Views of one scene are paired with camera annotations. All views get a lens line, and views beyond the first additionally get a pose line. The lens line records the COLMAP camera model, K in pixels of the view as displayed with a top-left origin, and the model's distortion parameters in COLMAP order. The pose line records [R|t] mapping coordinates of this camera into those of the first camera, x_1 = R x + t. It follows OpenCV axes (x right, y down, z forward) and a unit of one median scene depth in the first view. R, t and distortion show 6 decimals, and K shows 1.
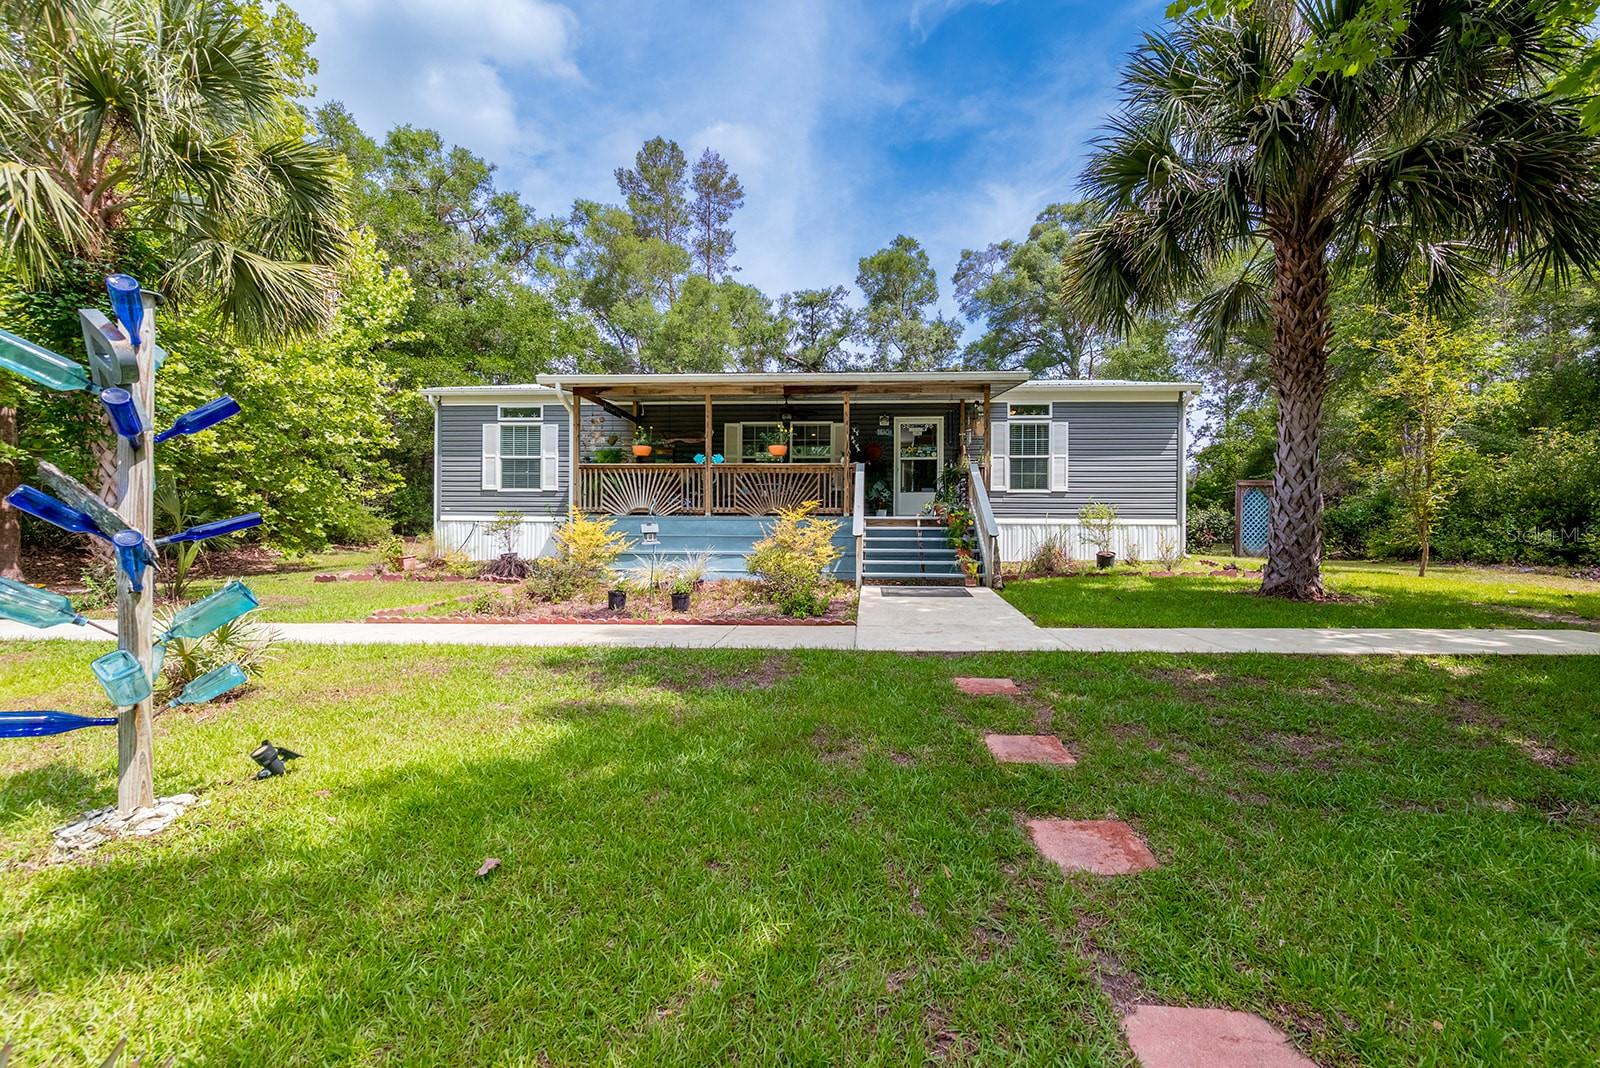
lens RADIAL K [[674.6, 0, 812.7], [0, 674.6, 538.2], [0, 0, 1]] dist [-0.000195, -0.000118]
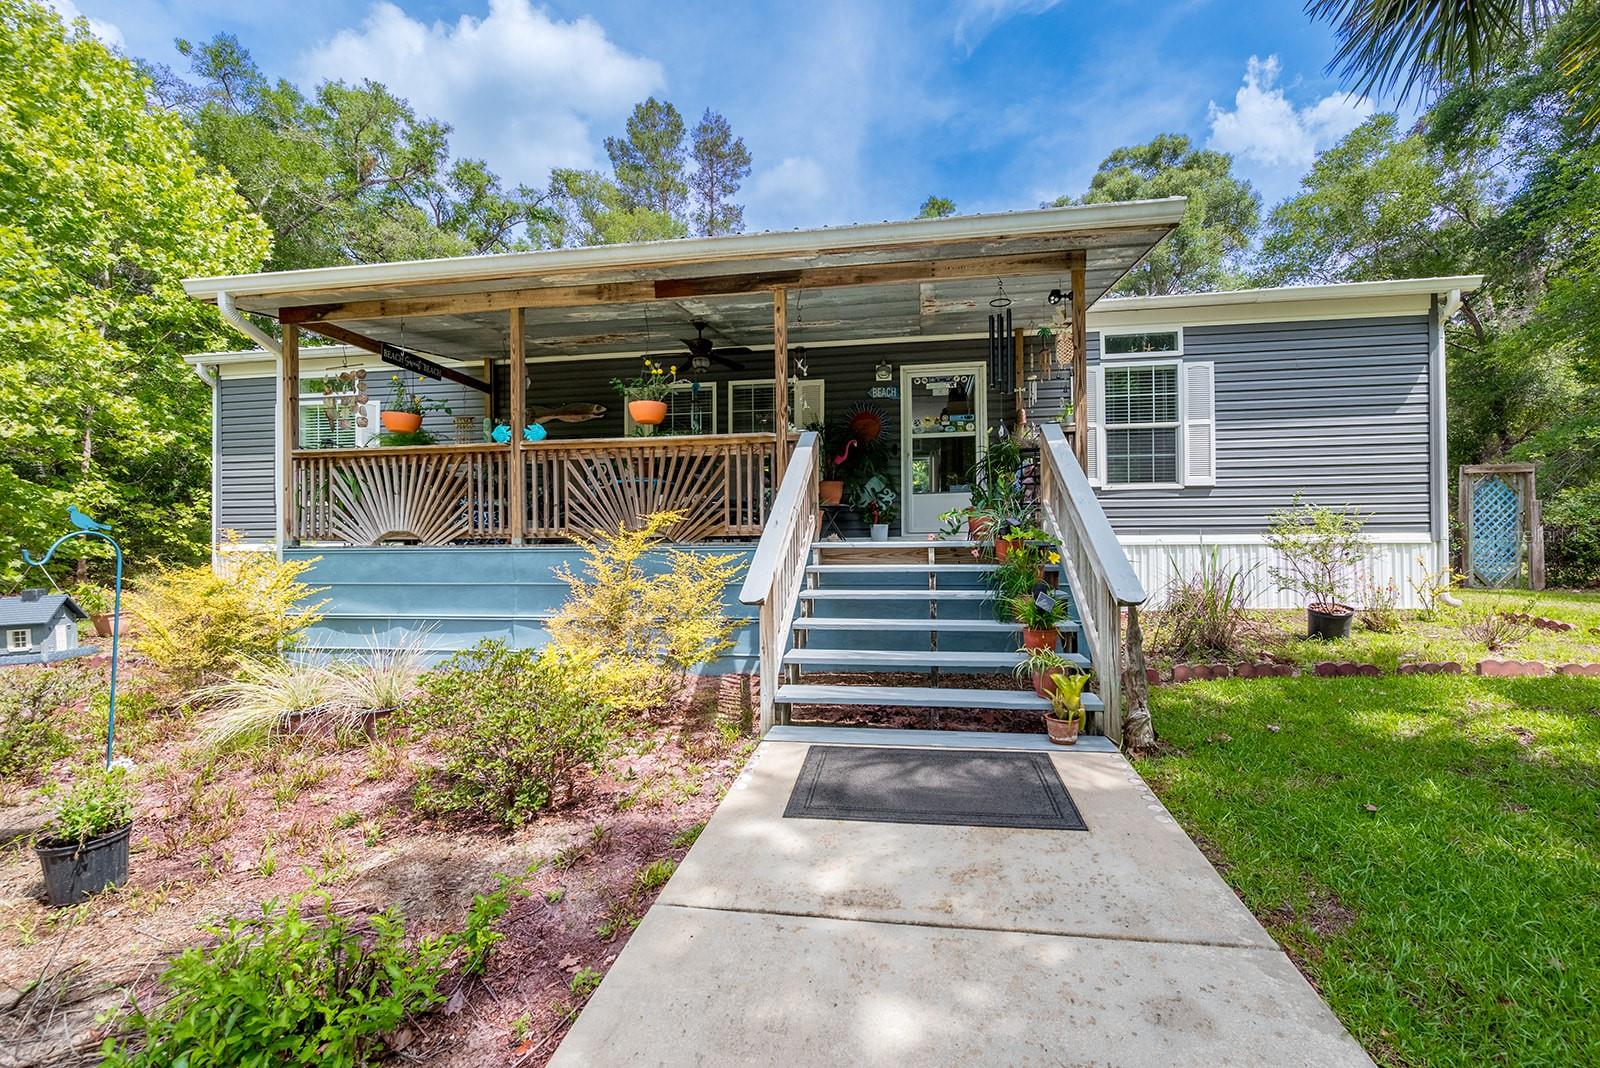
lens RADIAL K [[641.1, 0, 807.7], [0, 641.1, 545.9], [0, 0, 1]] dist [-0.005113, -0.000121]
pose [[0.995856, -0.014598, -0.089761, 0.088945], [0.014514, 0.999893, -0.001592, -0.023263], [0.089774, 0.000282, 0.995962, 0.440915]]
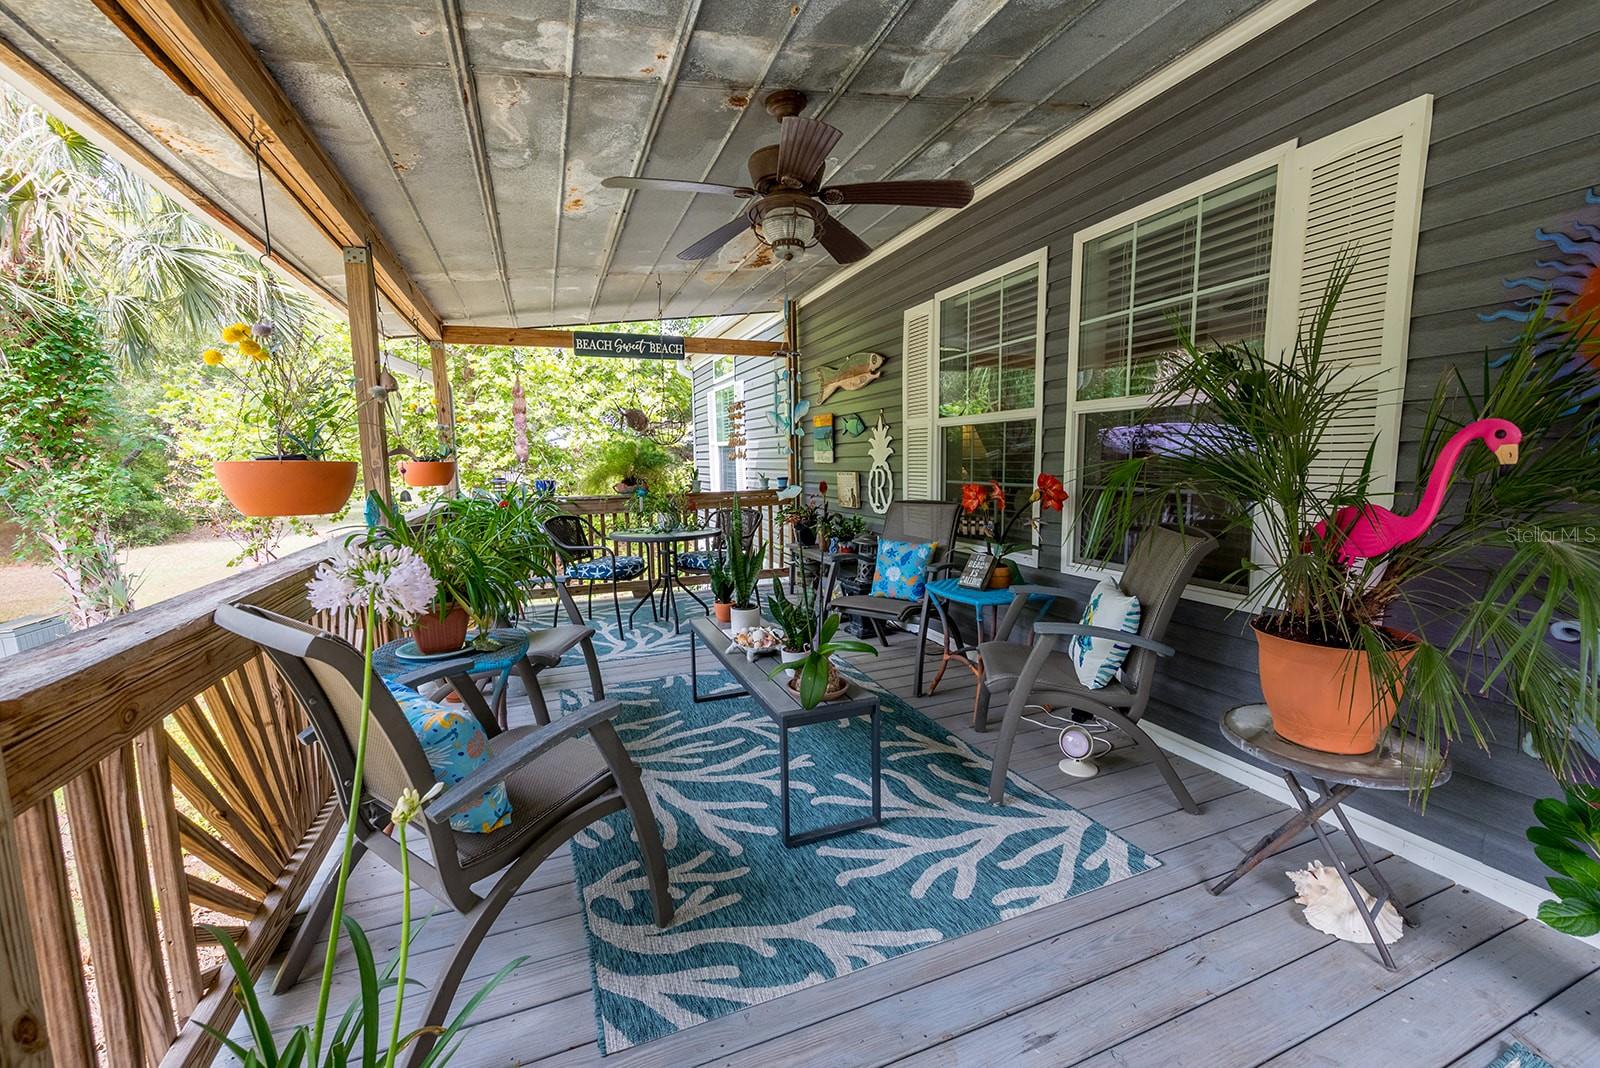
lens RADIAL K [[674.6, 0, 812.7], [0, 674.6, 538.2], [0, 0, 1]] dist [-0.000195, -0.000118]
pose [[0.422732, 0.091129, -0.901661, 0.123384], [0.020898, 0.993687, 0.110227, -0.108795], [0.906014, -0.065439, 0.418159, 0.856779]]
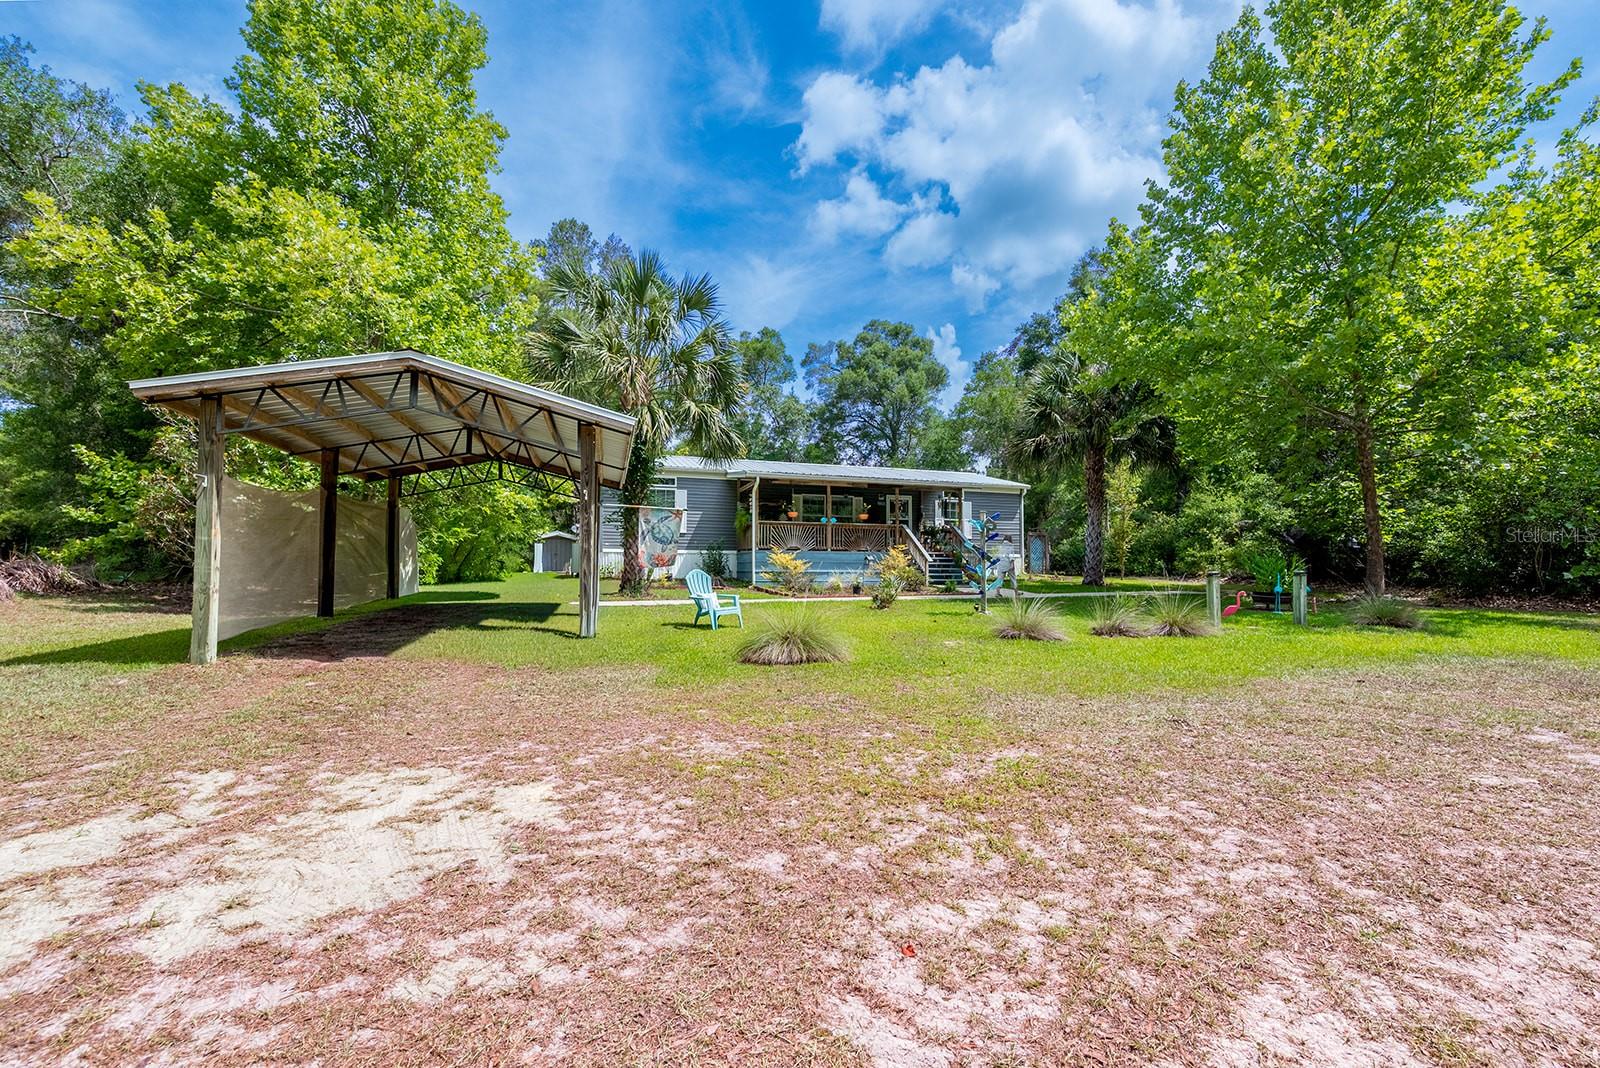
lens RADIAL K [[641.1, 0, 807.7], [0, 641.1, 545.9], [0, 0, 1]] dist [-0.005113, -0.000121]
pose [[0.932691, 0.008809, 0.360568, -0.674357], [0.004280, 0.999361, -0.035487, 0.010870], [-0.360650, 0.034641, 0.932058, -0.477342]]
